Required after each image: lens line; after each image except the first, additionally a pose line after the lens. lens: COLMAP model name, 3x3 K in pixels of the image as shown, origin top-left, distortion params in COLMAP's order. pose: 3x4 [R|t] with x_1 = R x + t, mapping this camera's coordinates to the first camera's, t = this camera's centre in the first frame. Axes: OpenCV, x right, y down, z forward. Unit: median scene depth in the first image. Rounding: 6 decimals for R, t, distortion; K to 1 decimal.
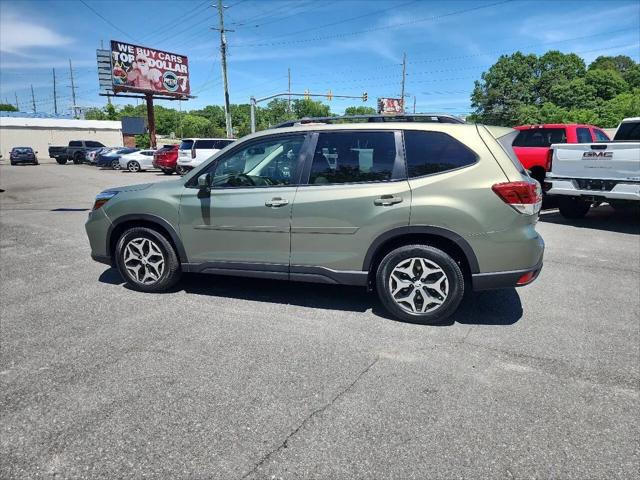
lens RADIAL K [[425.9, 0, 317.5], [0, 425.9, 241.2], [0, 0, 1]] dist [0.060281, -0.043461]
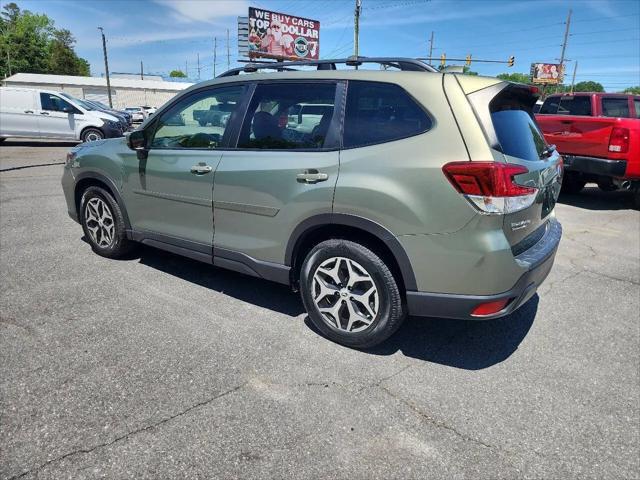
lens RADIAL K [[425.9, 0, 322.9], [0, 425.9, 234.5], [0, 0, 1]] dist [0.060281, -0.043461]
pose [[0.954644, 0.109406, -0.276920, 0.040900], [-0.094539, 0.993296, 0.066521, -0.004718], [0.282341, -0.037324, 0.958588, 0.029902]]
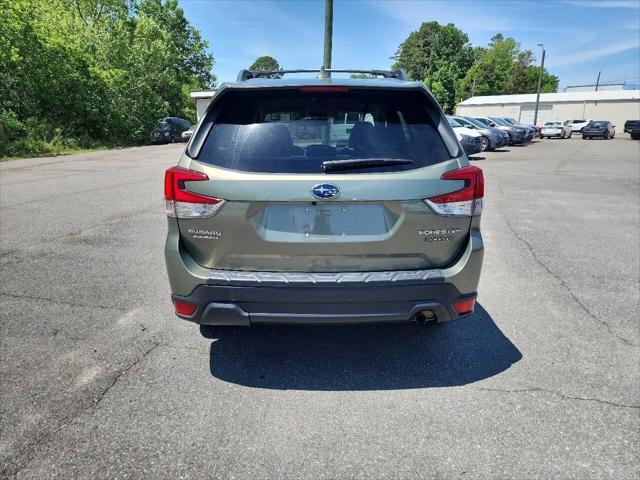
lens RADIAL K [[425.9, 0, 321.8], [0, 425.9, 244.7], [0, 0, 1]] dist [0.060281, -0.043461]
pose [[0.313482, 0.259733, -0.913382, 0.114619], [-0.201883, 0.958107, 0.203163, -0.019500], [0.927886, 0.120708, 0.352785, 0.095067]]
